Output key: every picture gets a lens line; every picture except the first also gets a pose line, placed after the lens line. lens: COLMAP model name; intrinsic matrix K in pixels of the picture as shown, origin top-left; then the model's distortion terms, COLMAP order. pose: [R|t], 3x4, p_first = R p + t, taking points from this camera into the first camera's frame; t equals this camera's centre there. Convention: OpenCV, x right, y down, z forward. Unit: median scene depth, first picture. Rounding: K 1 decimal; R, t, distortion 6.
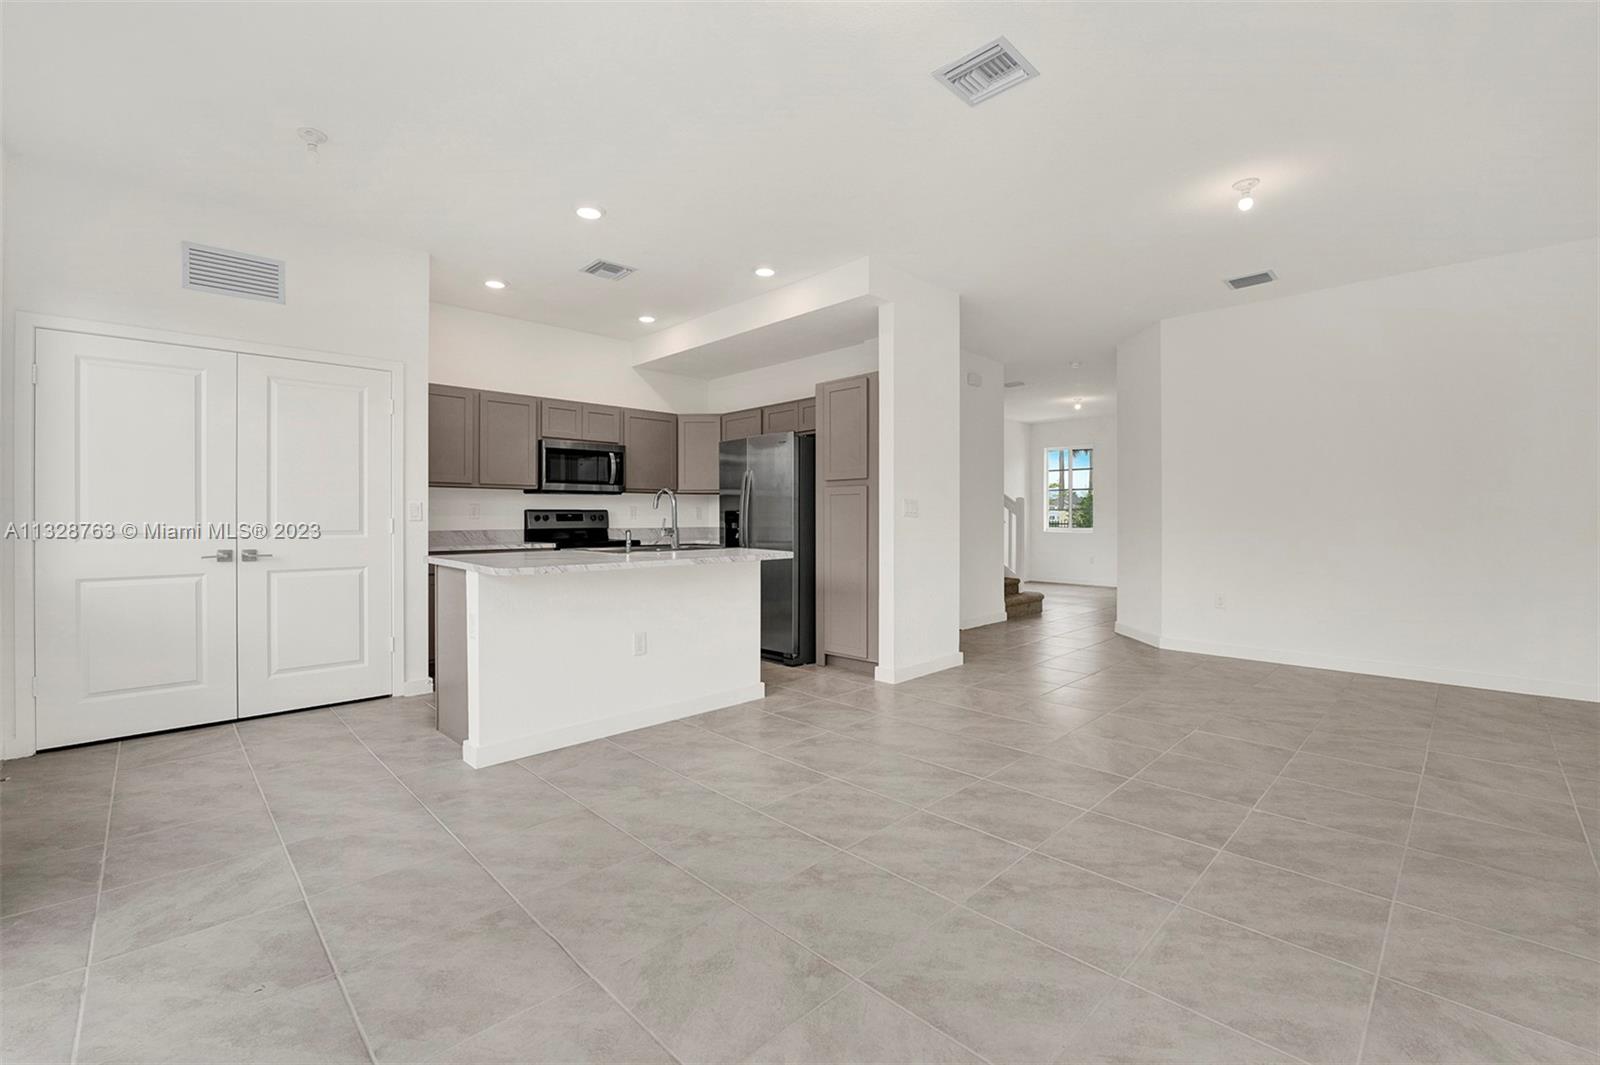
lens RADIAL K [[686.4, 0, 799.3], [0, 686.4, 517.8], [0, 0, 1]] dist [-0.018527, 0.000274]
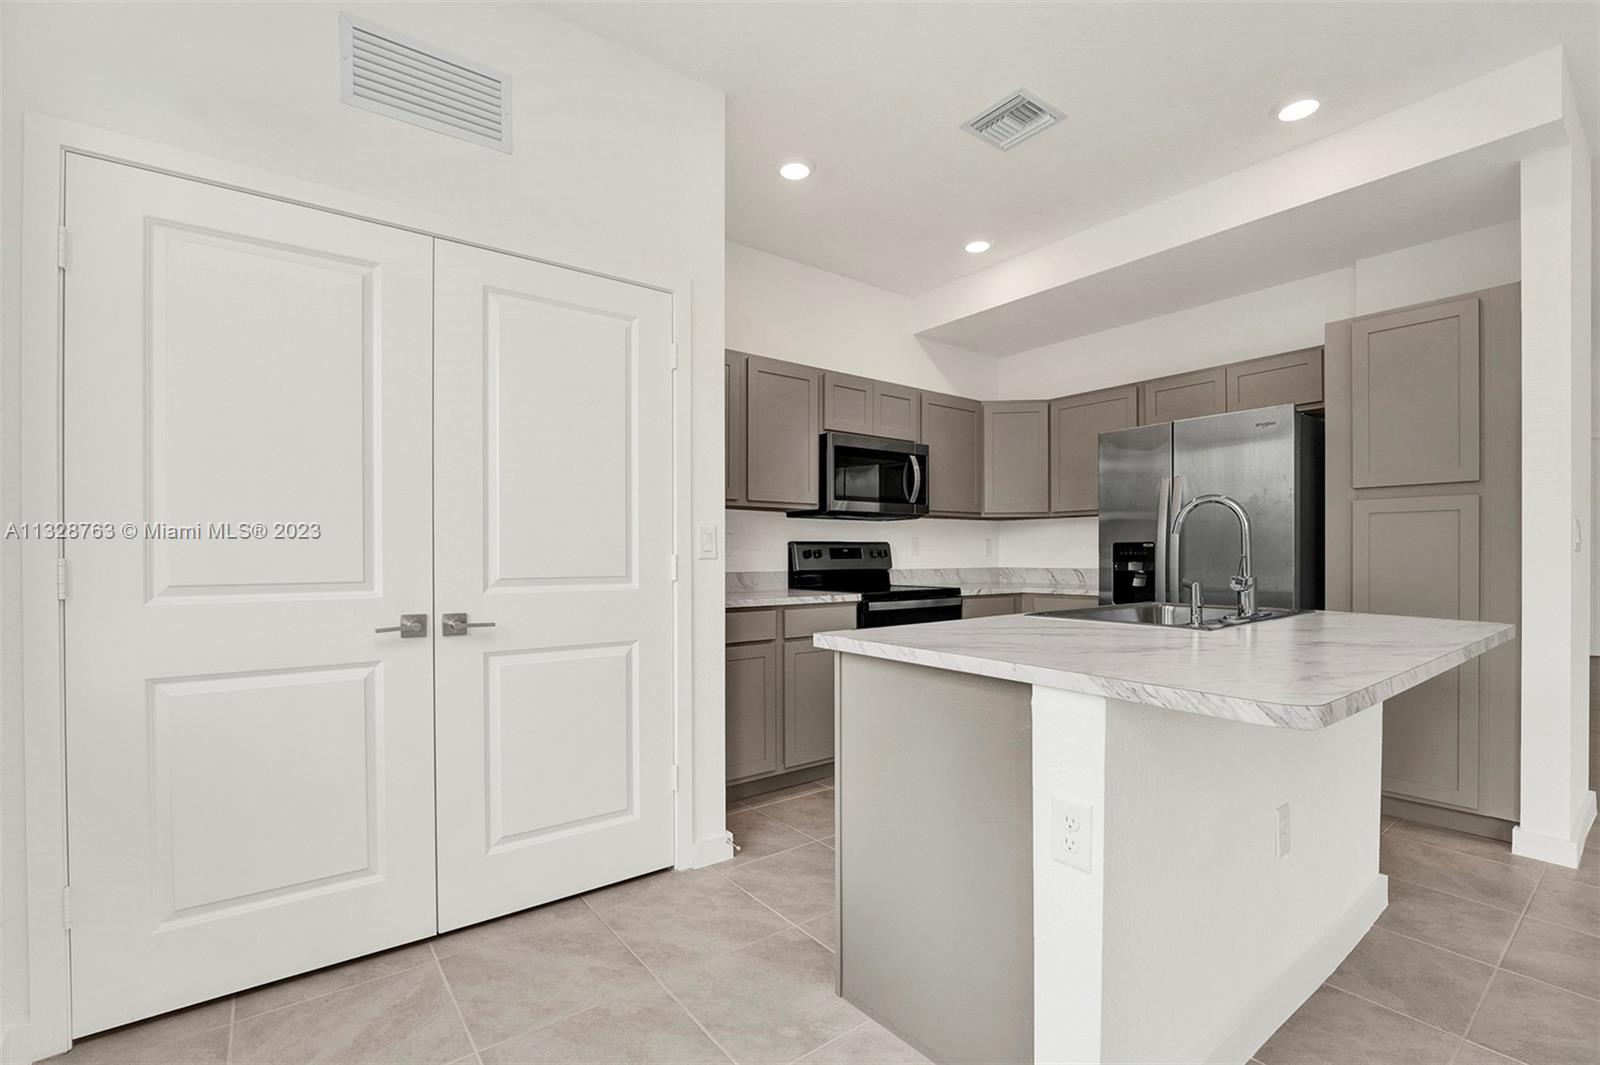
lens RADIAL K [[704.6, 0, 792.7], [0, 704.6, 558.8], [0, 0, 1]] dist [-0.032363, 0.007034]
pose [[0.992450, 0.000513, -0.122651, -0.376814], [0.000134, 0.999986, 0.005261, 0.001444], [0.122652, -0.005237, 0.992436, 0.384928]]
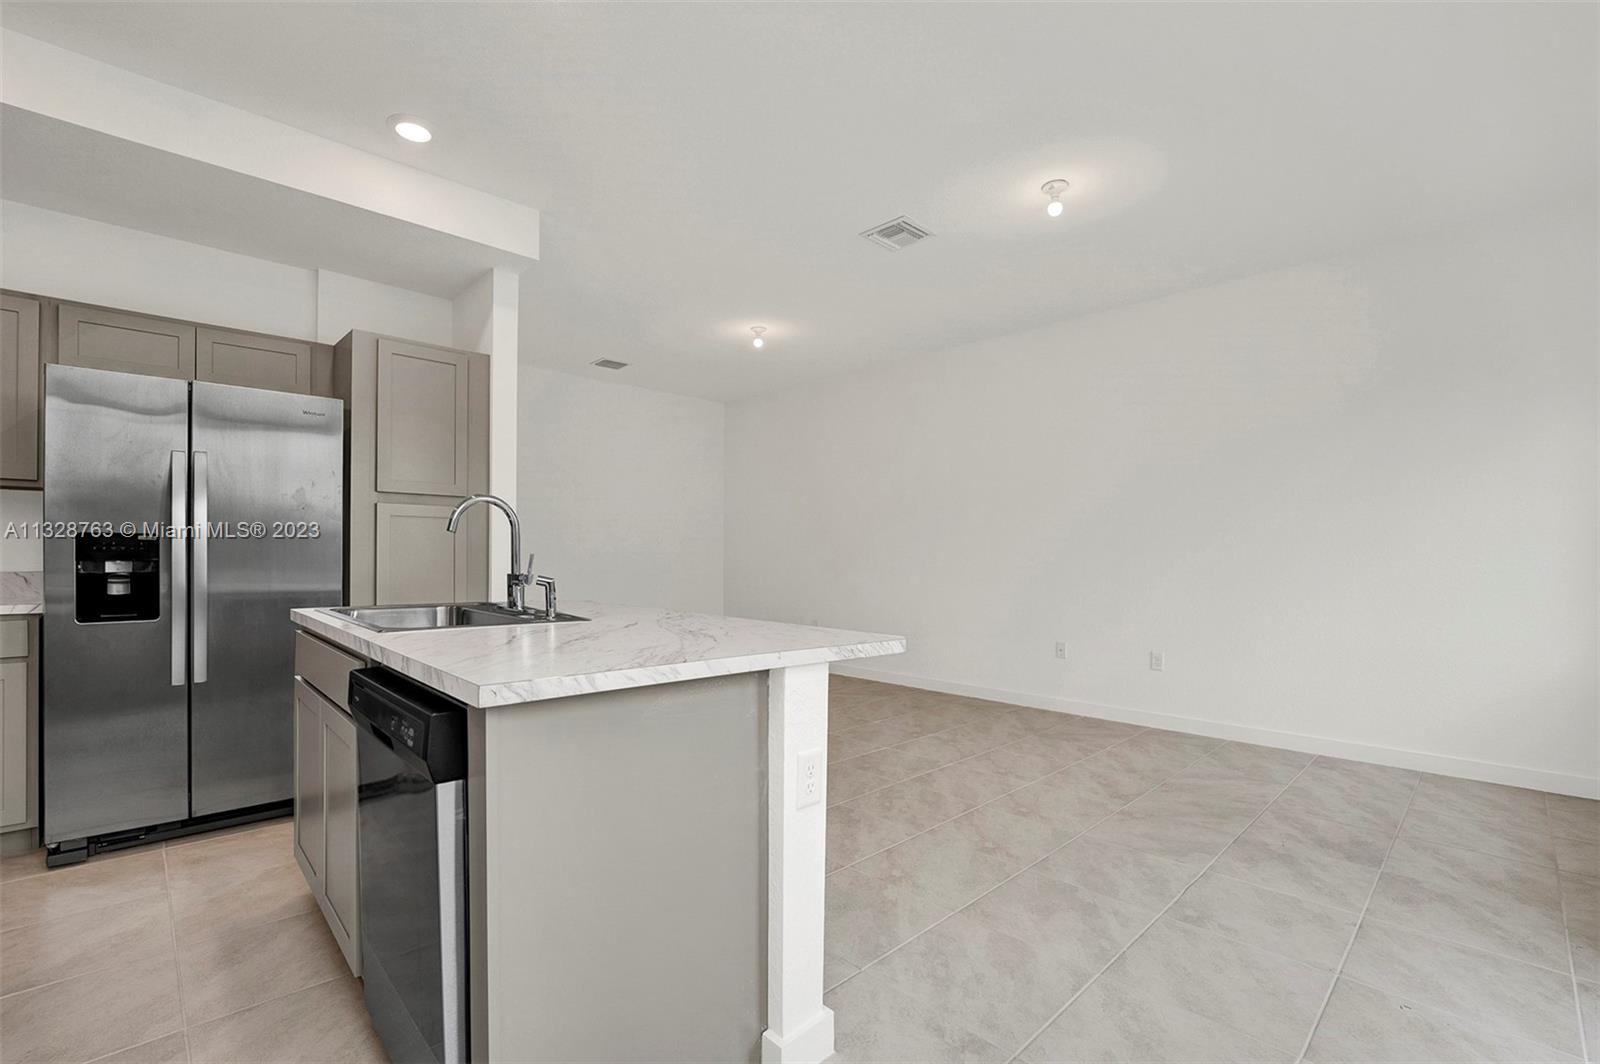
lens RADIAL K [[704.6, 0, 792.7], [0, 704.6, 558.3], [0, 0, 1]] dist [-0.032363, 0.007034]
pose [[0.006352, -0.001619, 0.999979, -0.622916], [-0.007999, 0.999967, 0.001670, 0.002010], [-0.999948, -0.008009, 0.006339, 0.650109]]
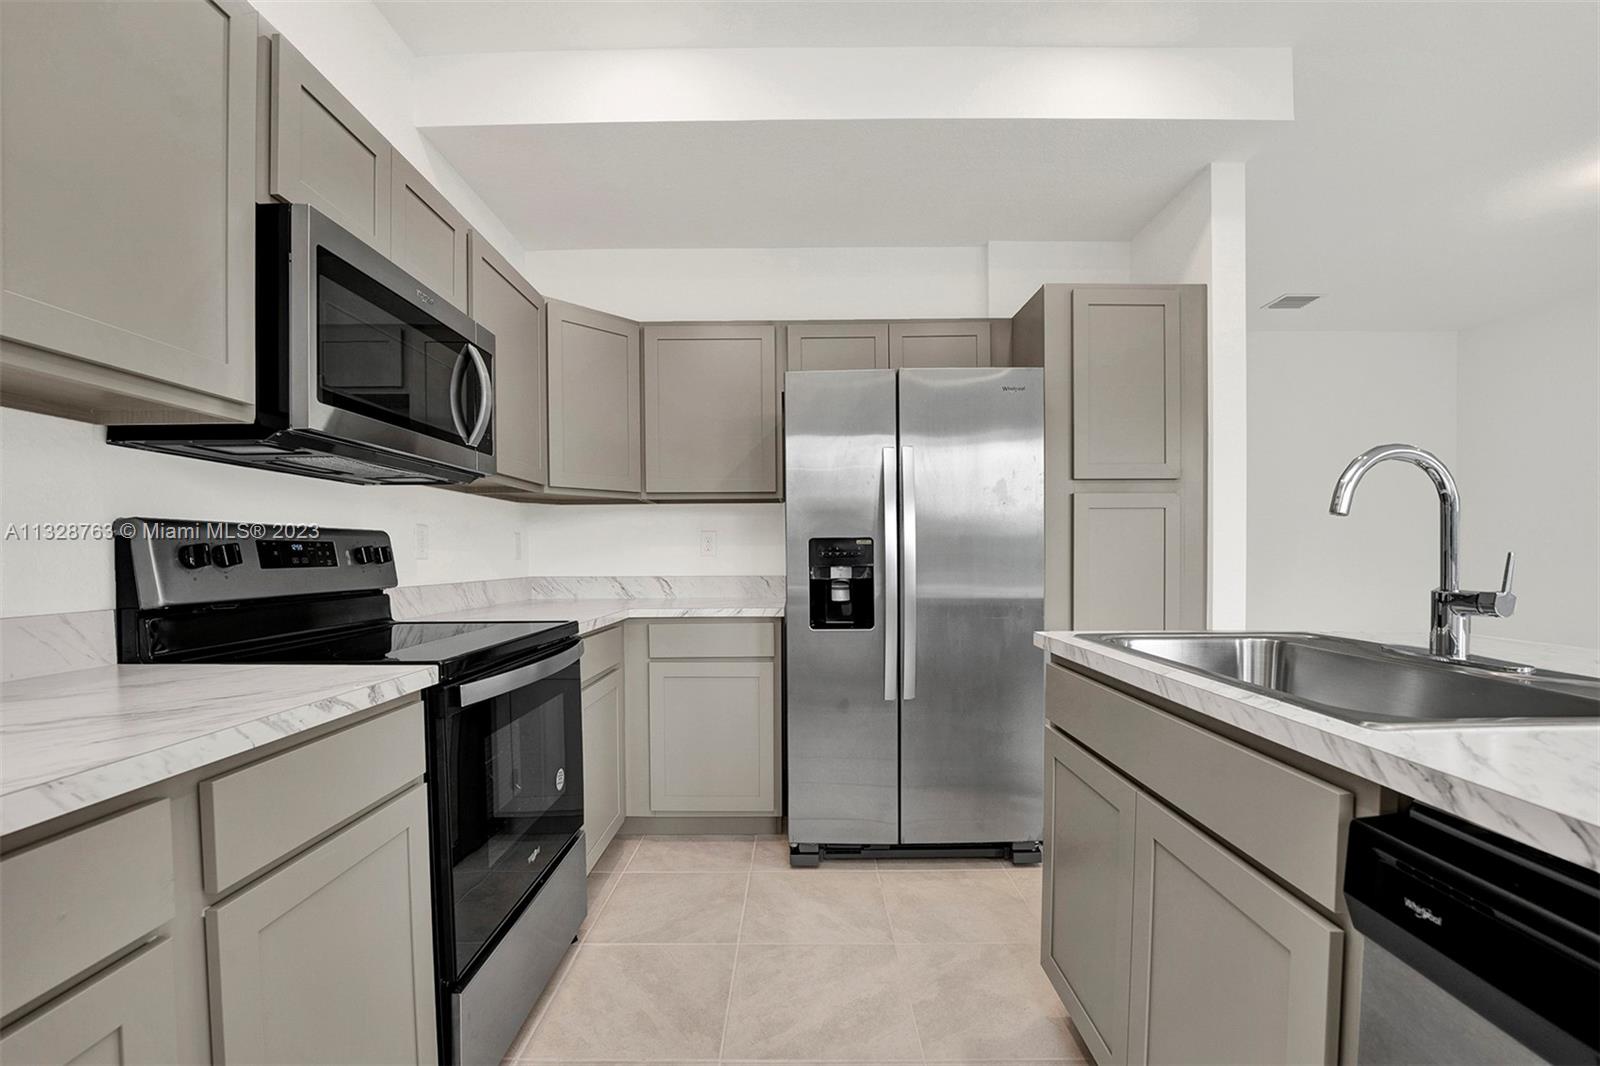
lens RADIAL K [[666.7, 0, 797.8], [0, 666.7, 573.6], [0, 0, 1]] dist [-0.023304, 0.000071]
pose [[0.696517, -0.020695, 0.717242, -0.479570], [0.004296, 0.999686, 0.024673, 0.001995], [-0.717527, -0.014104, 0.696388, 0.844738]]
